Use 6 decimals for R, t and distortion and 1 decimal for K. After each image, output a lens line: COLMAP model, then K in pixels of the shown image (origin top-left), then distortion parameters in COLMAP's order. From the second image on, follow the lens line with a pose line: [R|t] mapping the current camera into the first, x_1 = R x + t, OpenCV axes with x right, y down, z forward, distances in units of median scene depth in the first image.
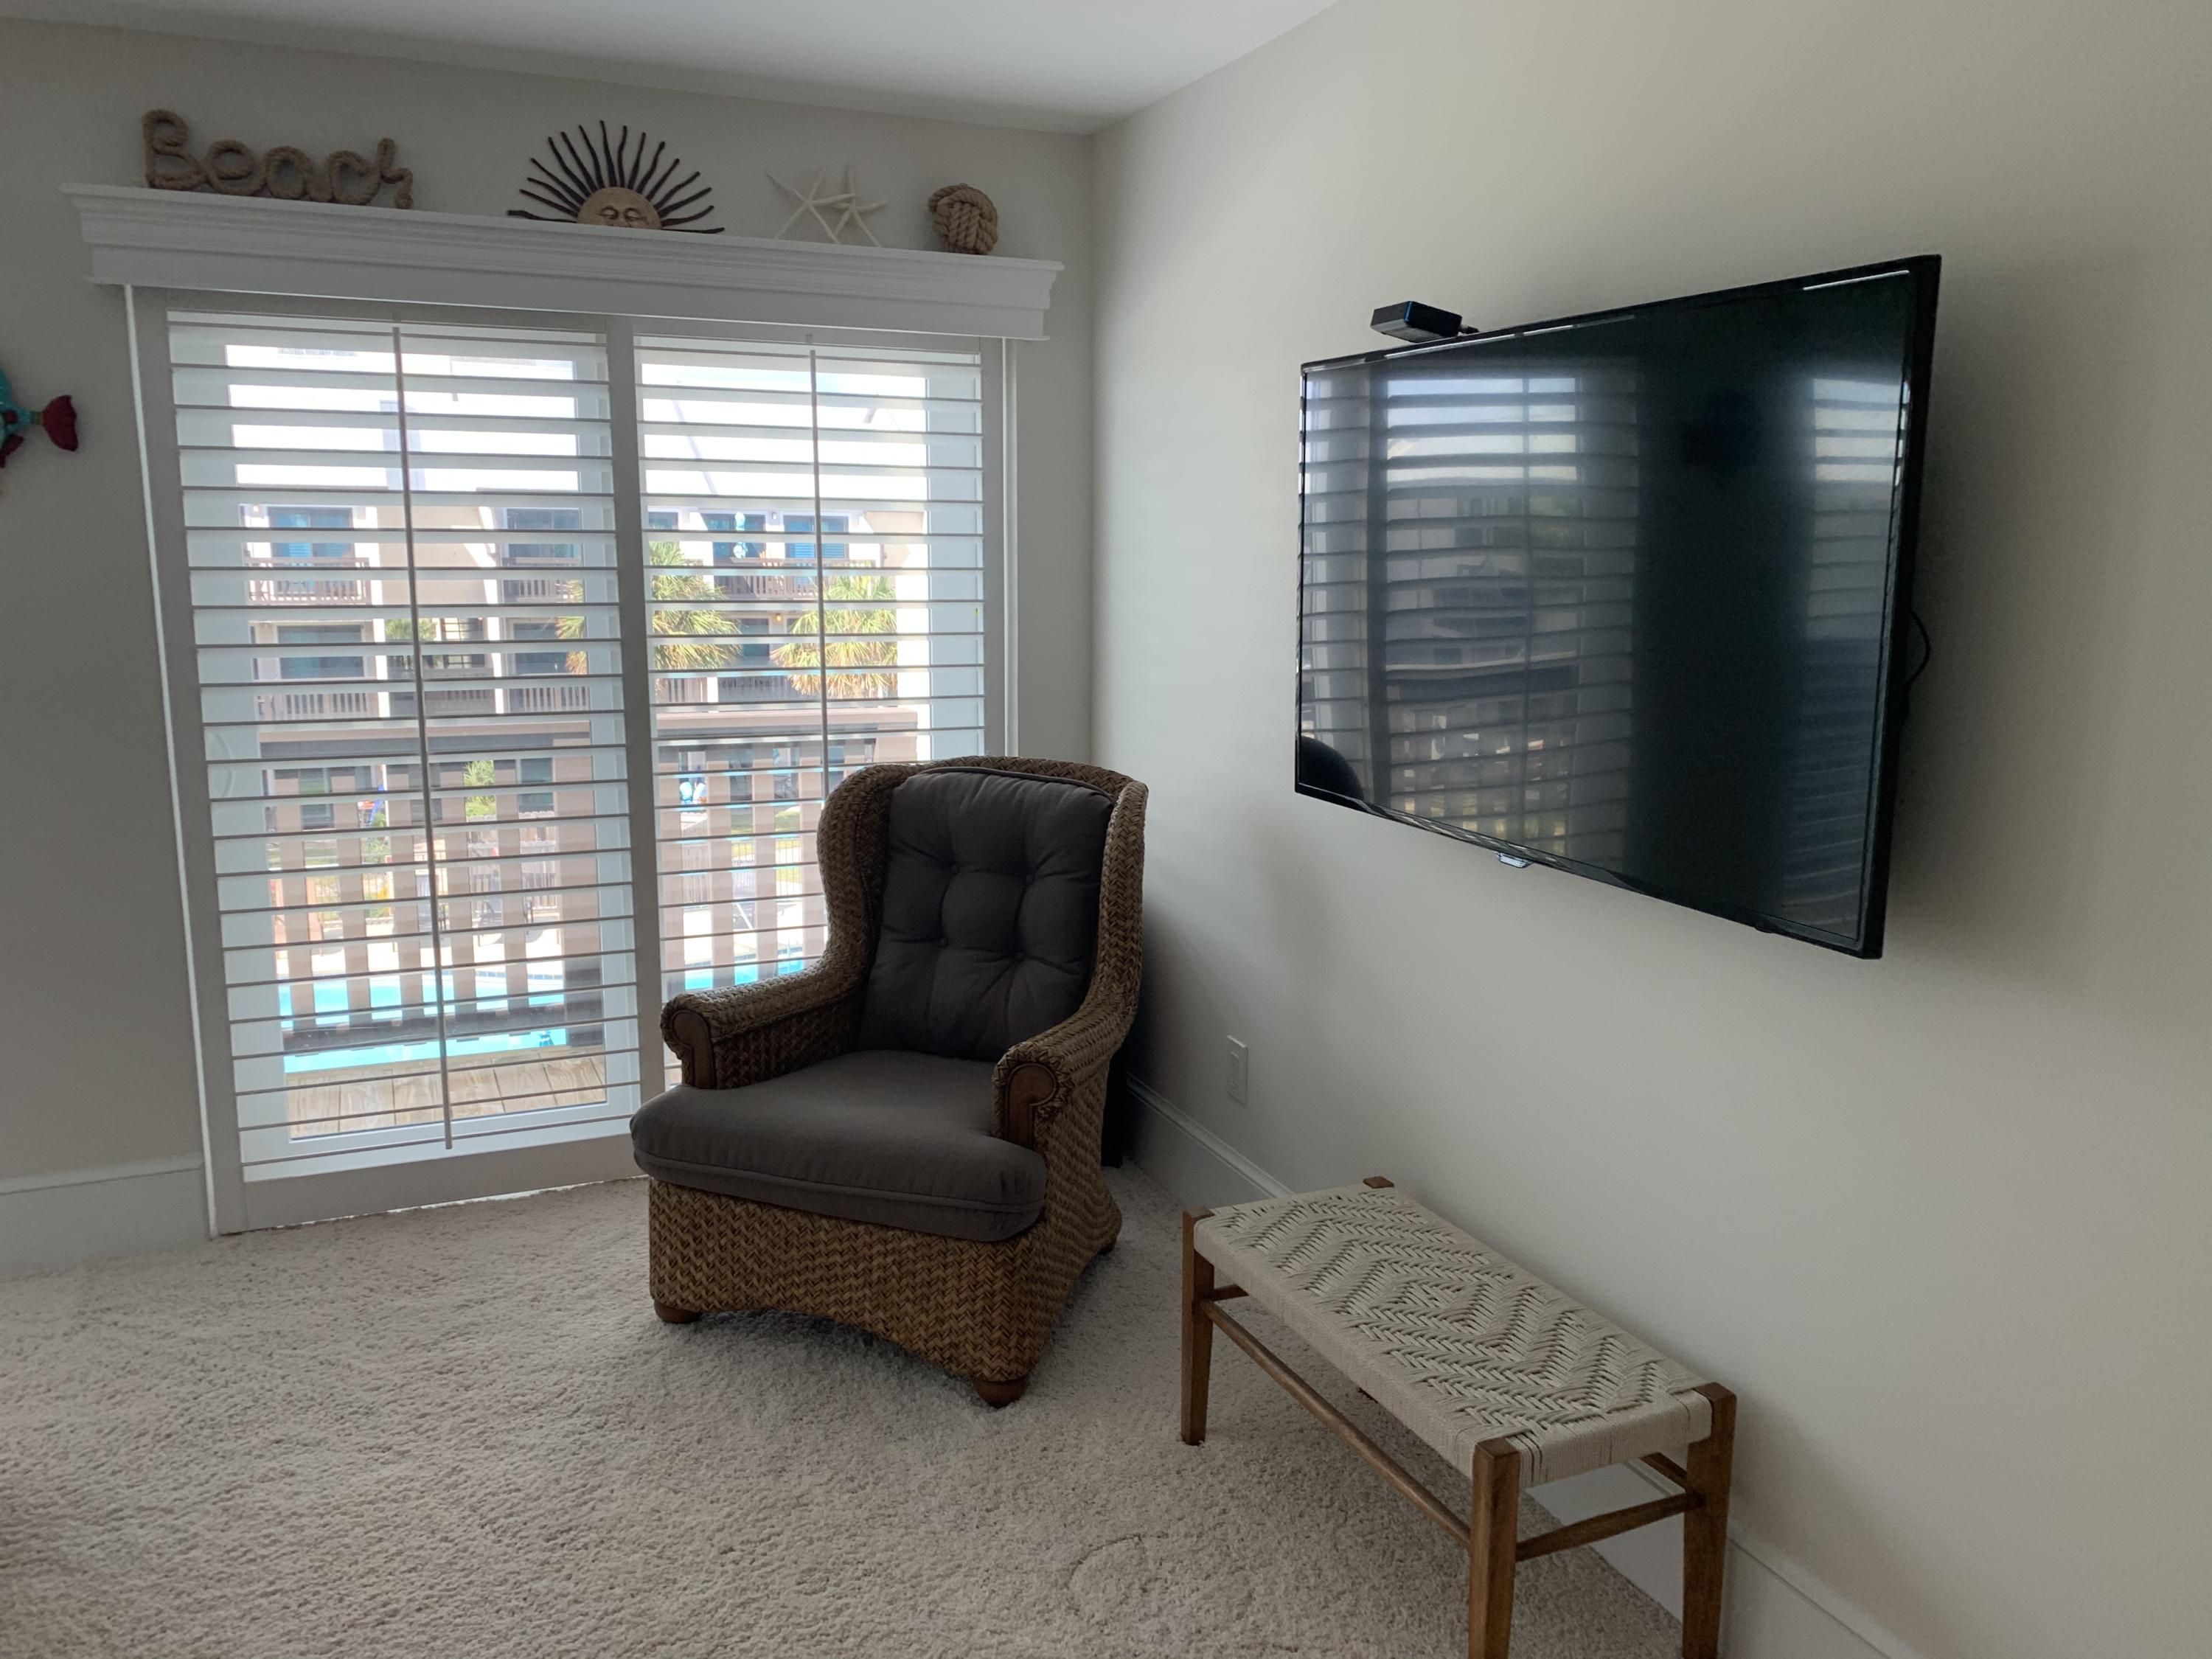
lens RADIAL K [[1676.1, 0, 1123.6], [0, 1676.1, 832.9], [0, 0, 1]] dist [0.032606, -0.039473]
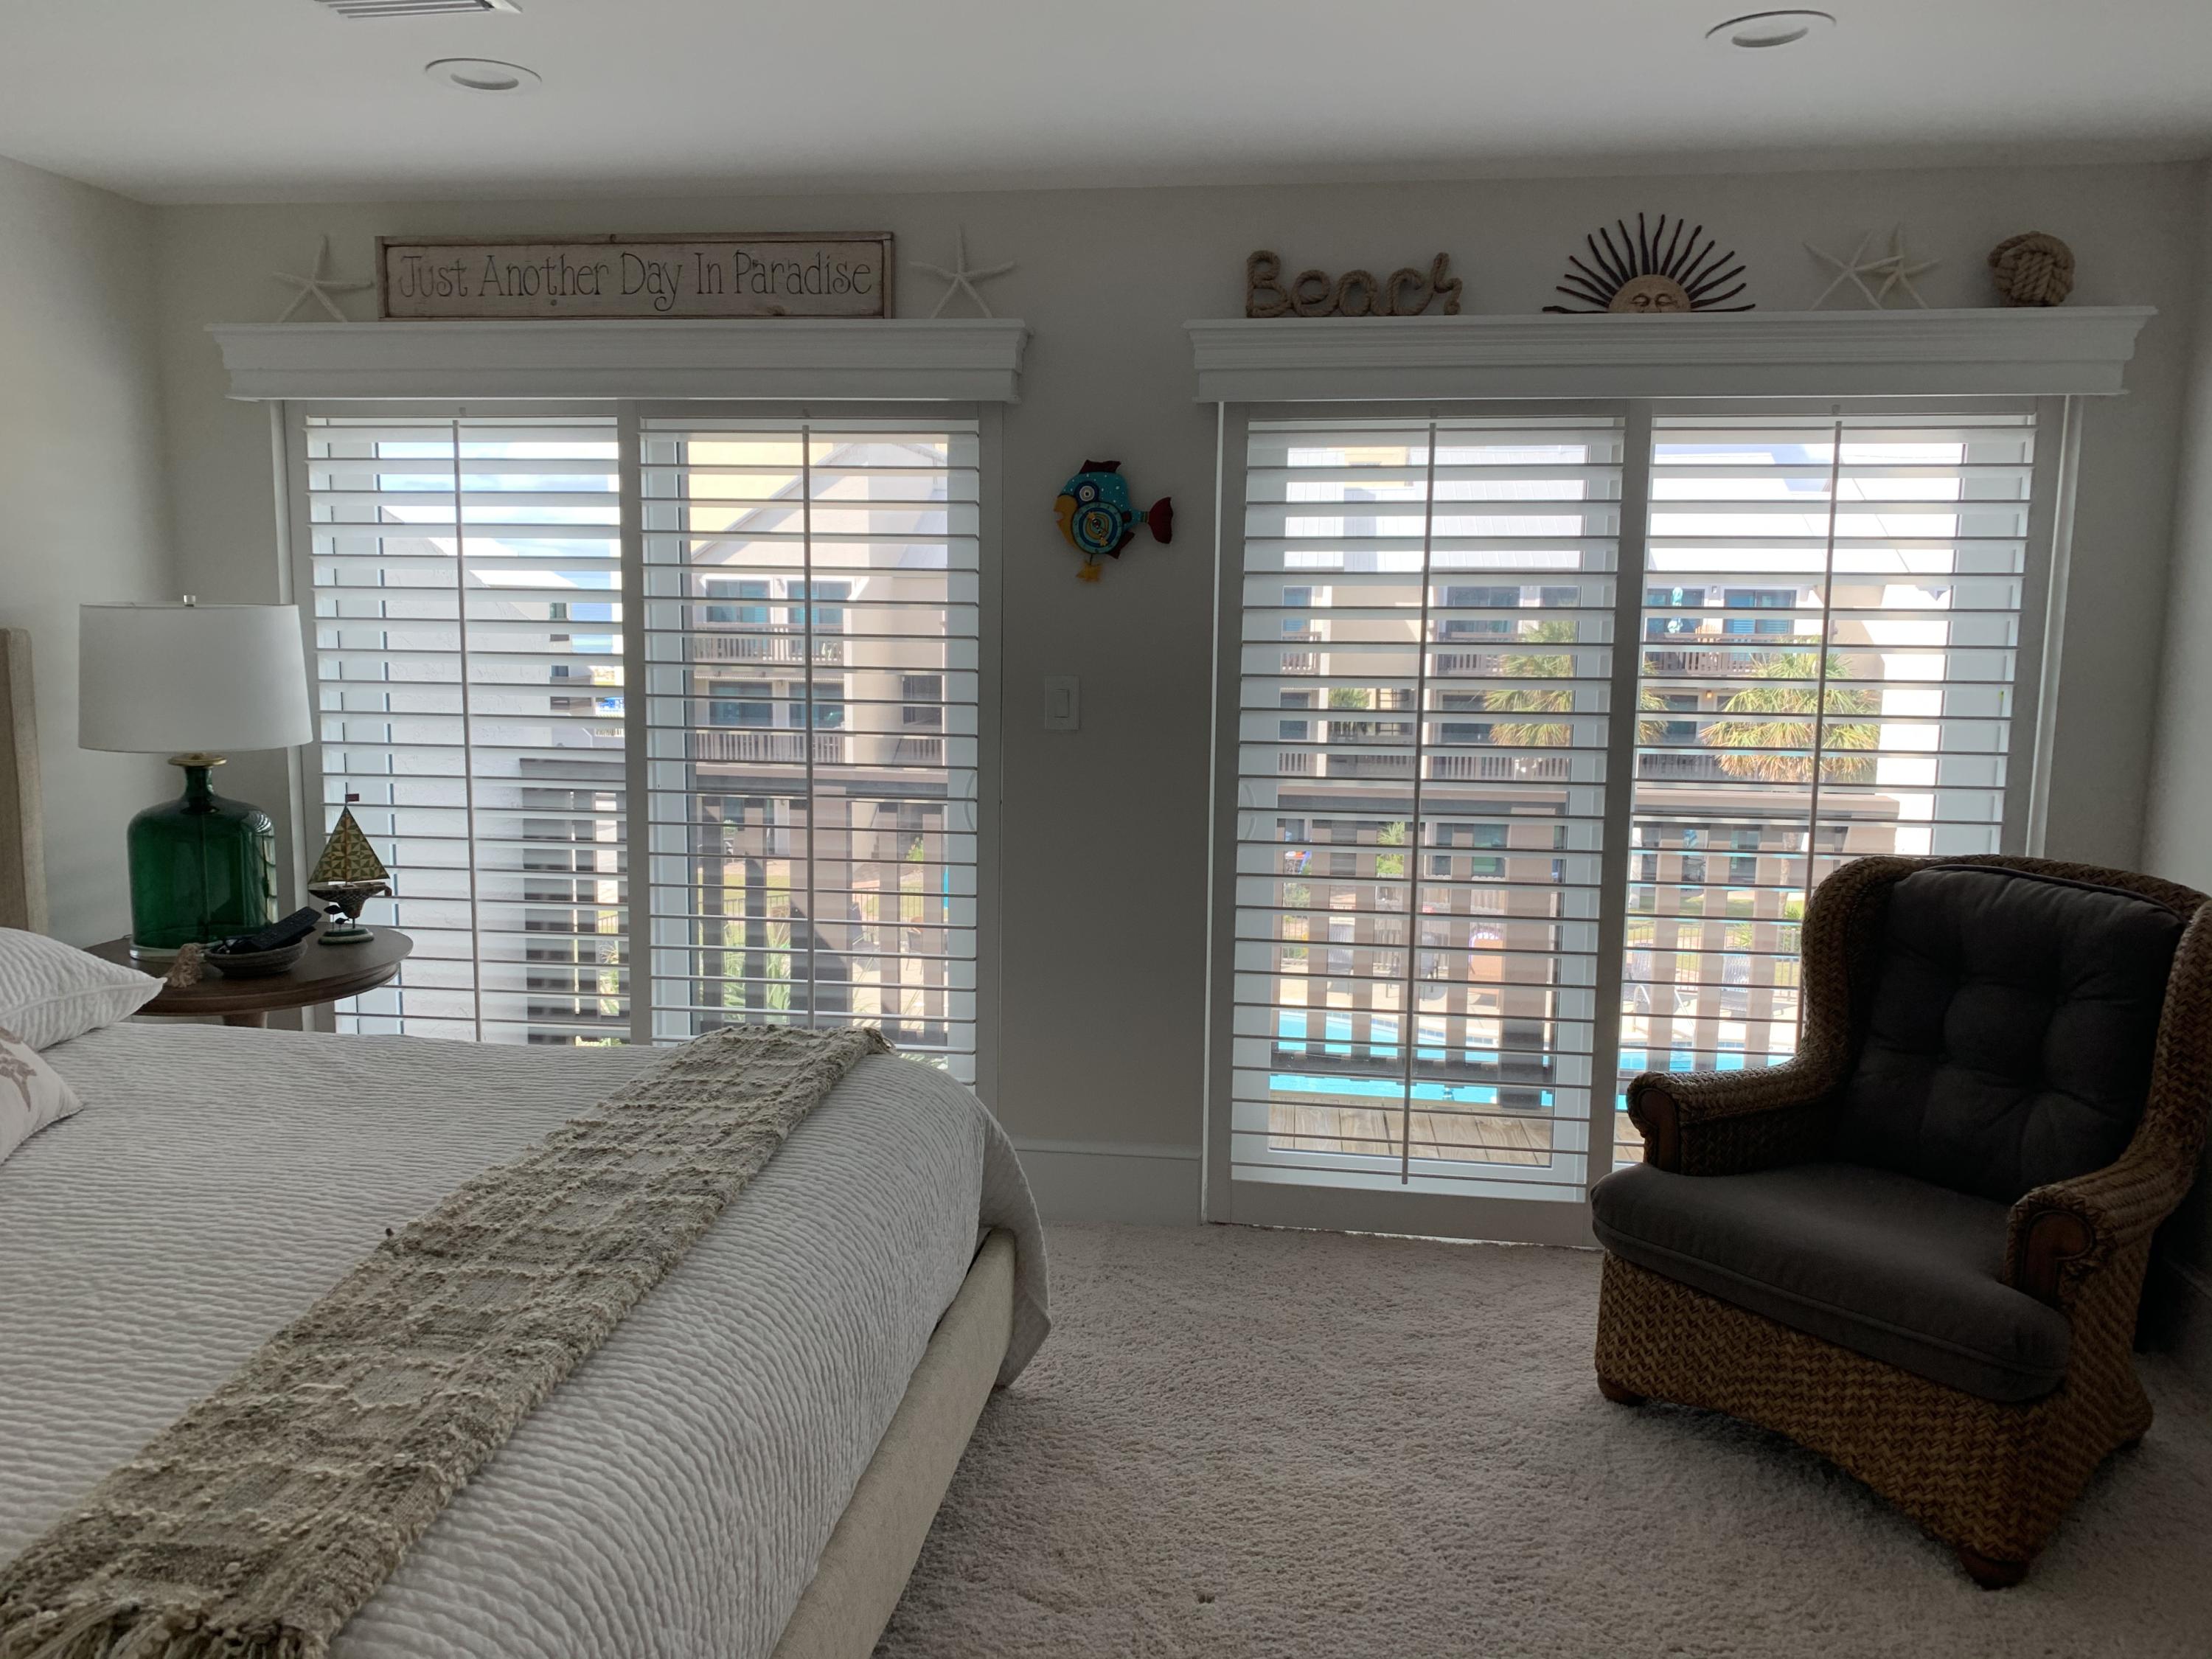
lens RADIAL K [[1676.1, 0, 1082.8], [0, 1676.1, 828.6], [0, 0, 1]] dist [0.032606, -0.039473]
pose [[0.851258, 0.070705, -0.519963, -0.040318], [-0.094507, 0.995336, -0.019376, 0.003838], [0.516168, 0.065634, 0.853969, -0.030315]]
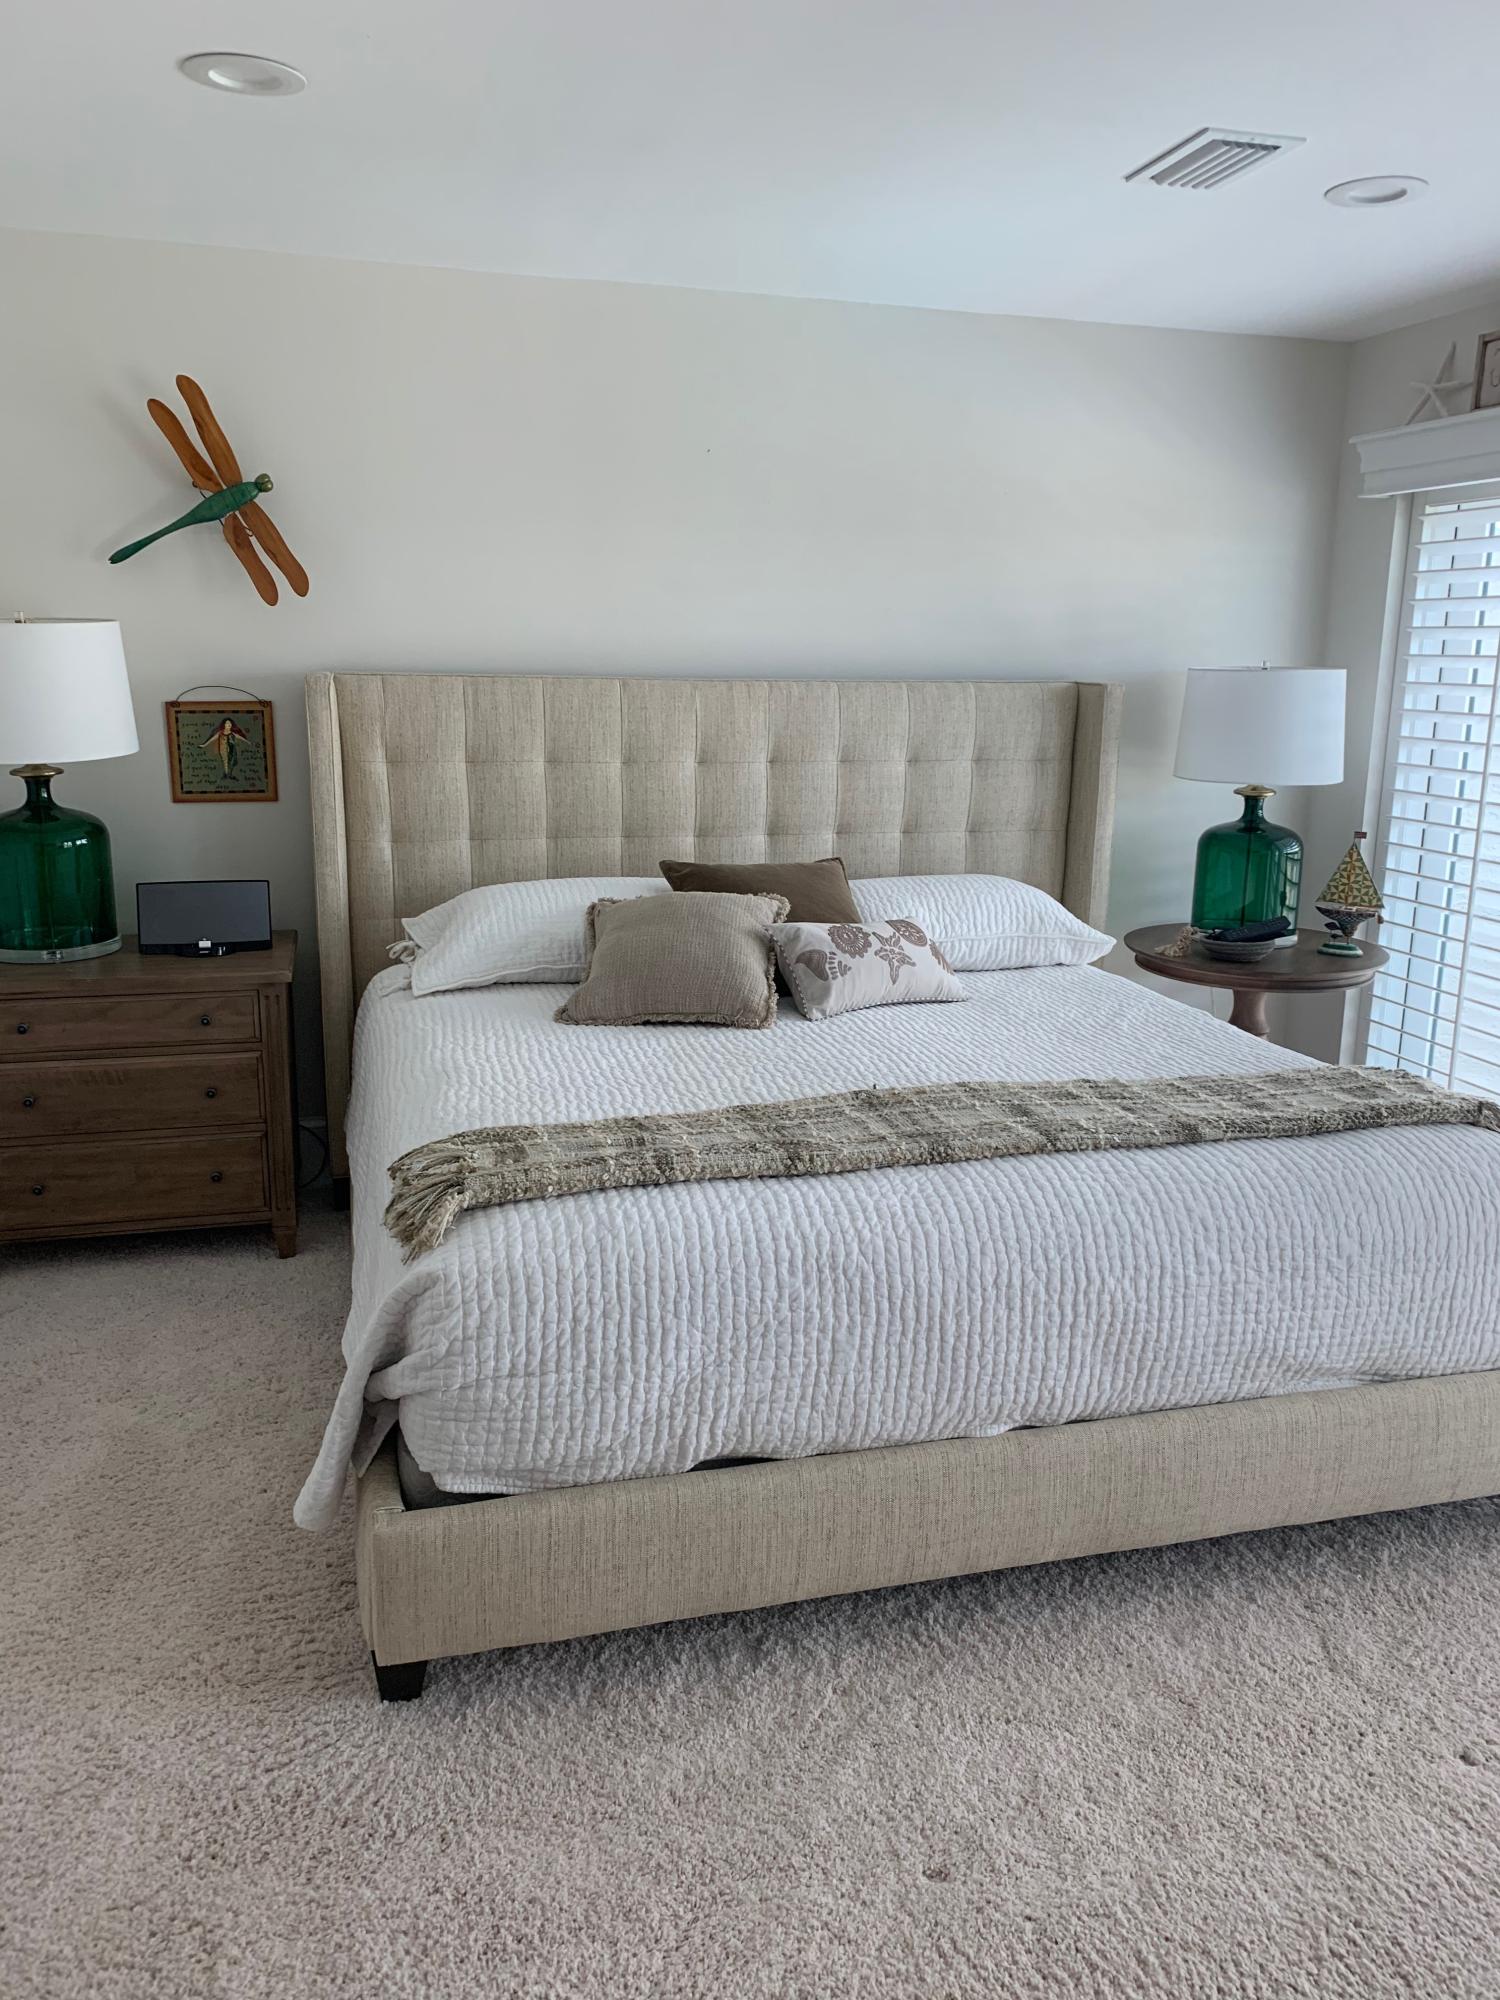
lens RADIAL K [[1515.4, 0, 761.3], [0, 1515.4, 986.1], [0, 0, 1]] dist [0.032606, -0.039473]
pose [[-0.140255, 0.201262, -0.969444, 0.226144], [-0.191001, 0.955232, 0.225945, -0.063389], [0.971518, 0.216855, -0.095535, 0.378325]]
